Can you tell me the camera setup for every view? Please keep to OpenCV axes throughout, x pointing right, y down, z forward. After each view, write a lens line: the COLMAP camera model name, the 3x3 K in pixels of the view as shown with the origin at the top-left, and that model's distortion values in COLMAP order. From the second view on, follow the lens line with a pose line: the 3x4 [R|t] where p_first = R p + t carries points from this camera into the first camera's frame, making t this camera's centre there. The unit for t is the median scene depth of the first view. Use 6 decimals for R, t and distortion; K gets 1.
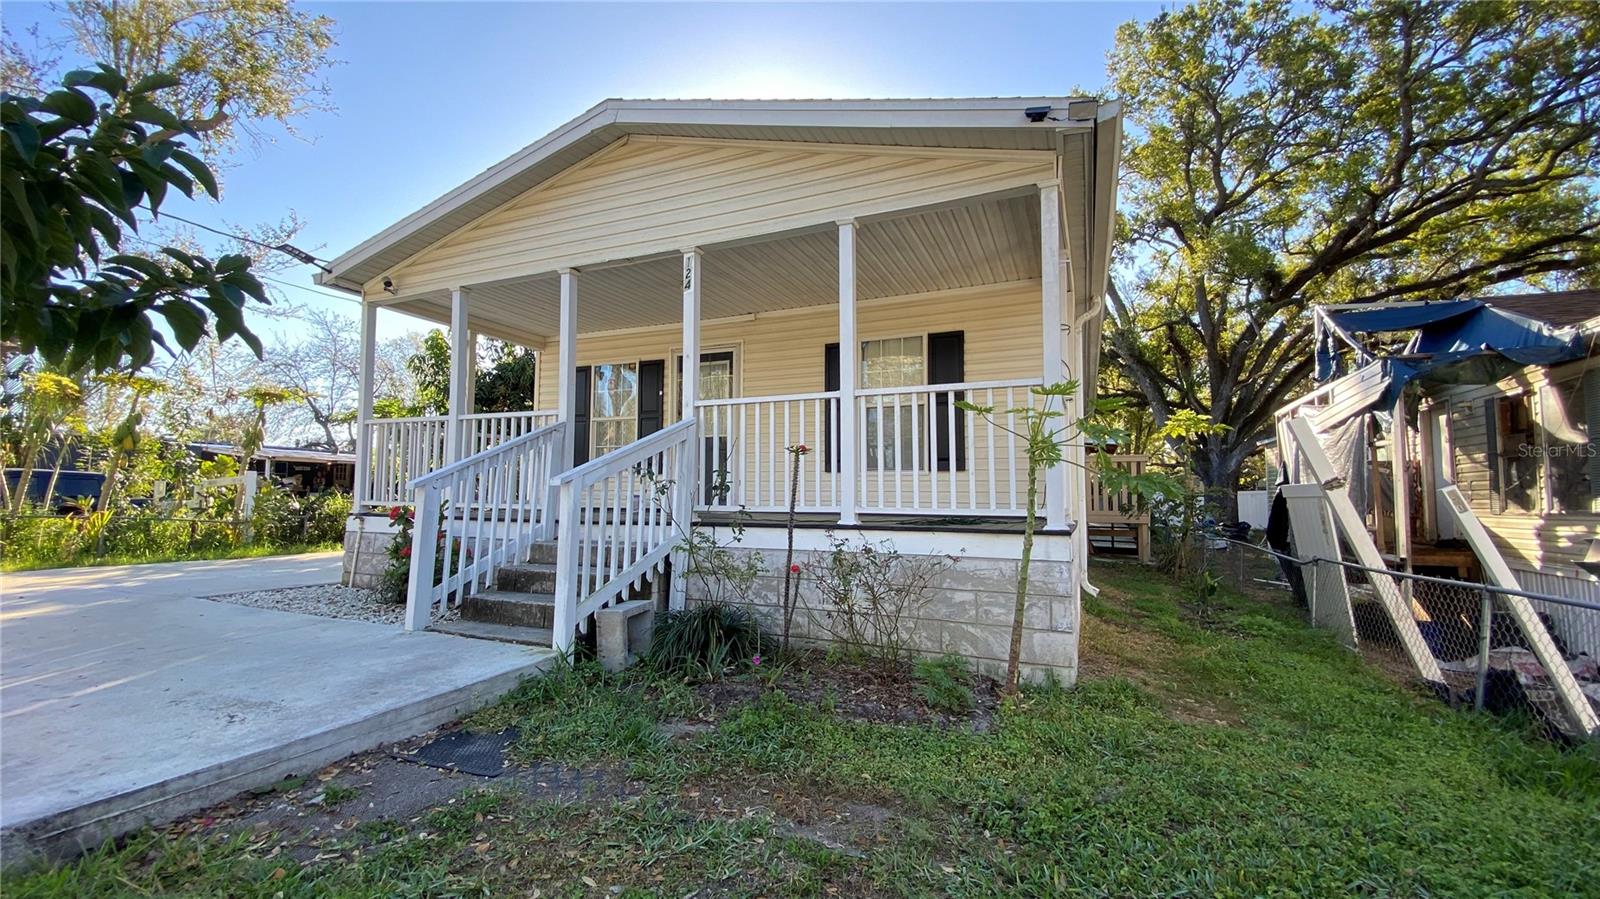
lens RADIAL K [[647.8, 0, 815.1], [0, 647.8, 447.6], [0, 0, 1]] dist [-0.005490, -0.005186]
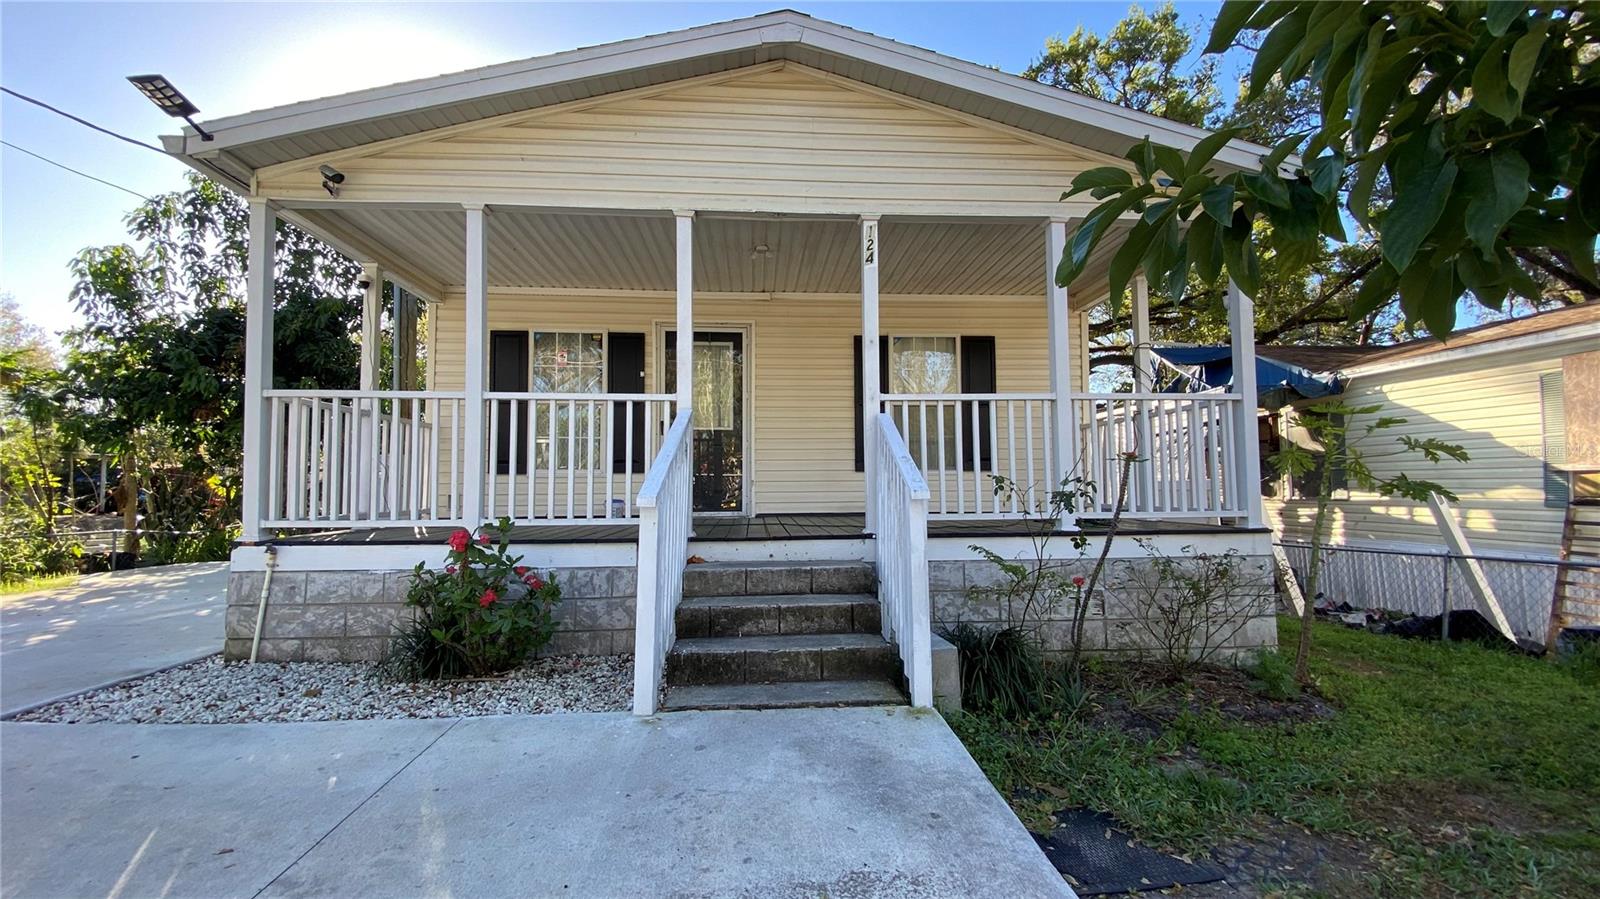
lens RADIAL K [[647.8, 0, 802.9], [0, 647.8, 449.8], [0, 0, 1]] dist [-0.005490, -0.005186]
pose [[0.887257, 0.013062, 0.461090, -0.527629], [-0.021977, 0.999661, 0.013971, -0.005637], [-0.460751, -0.022529, 0.887243, 0.215049]]
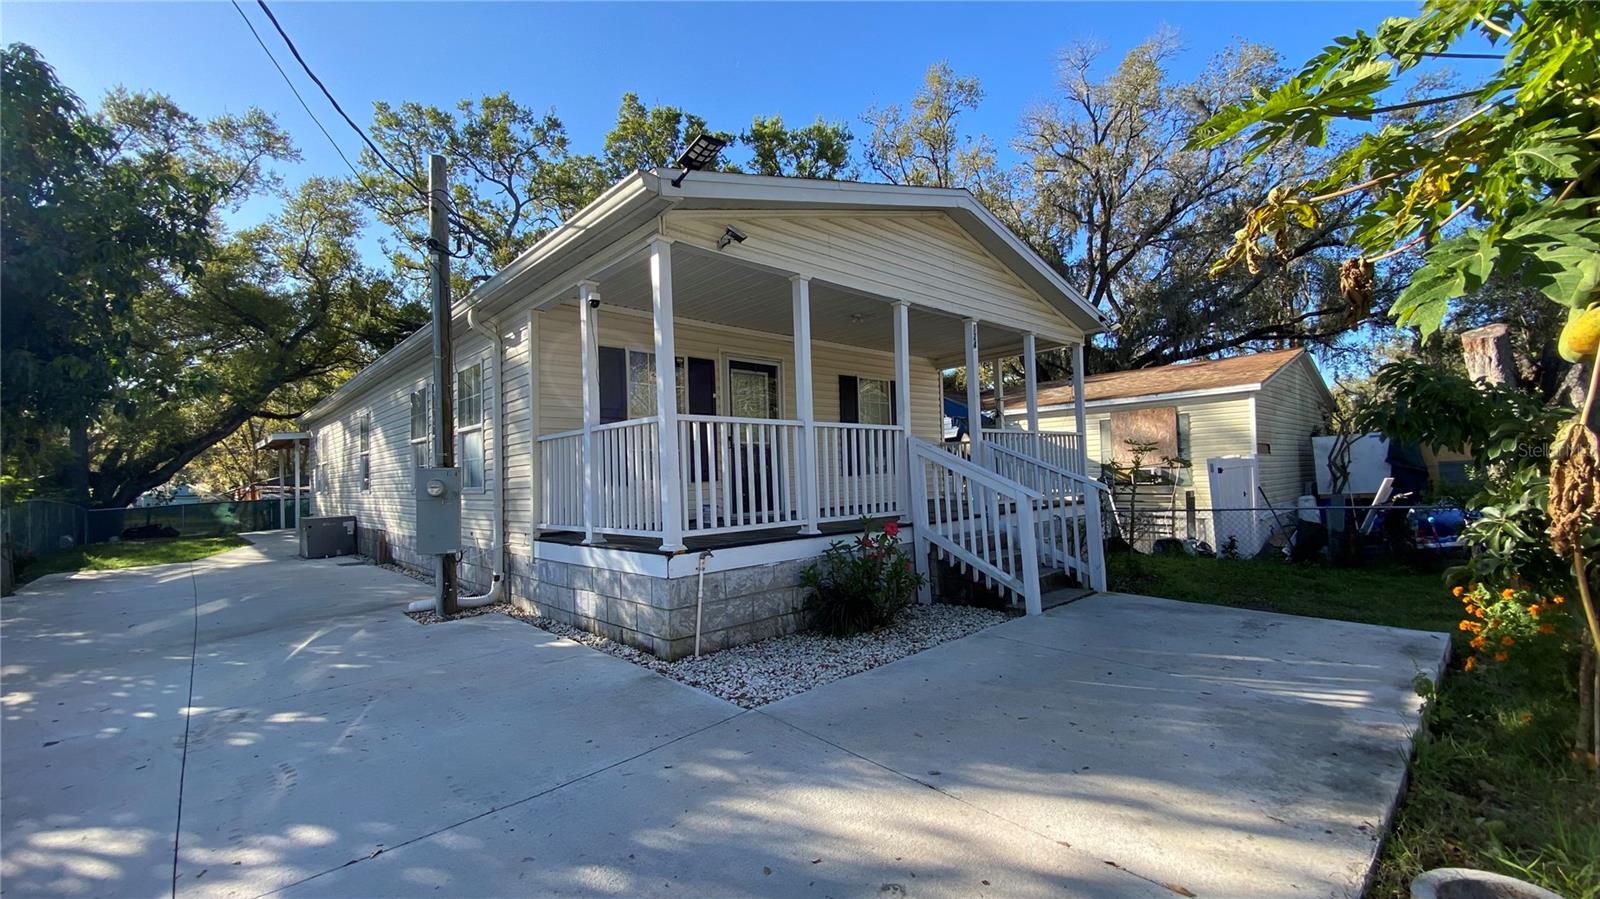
lens RADIAL K [[647.8, 0, 762.8], [0, 647.8, 451.2], [0, 0, 1]] dist [-0.005490, -0.005186]
pose [[0.420466, 0.009057, 0.907263, -1.297274], [-0.032601, 0.999455, 0.005131, -0.009638], [-0.906722, -0.031735, 0.420532, 0.634230]]
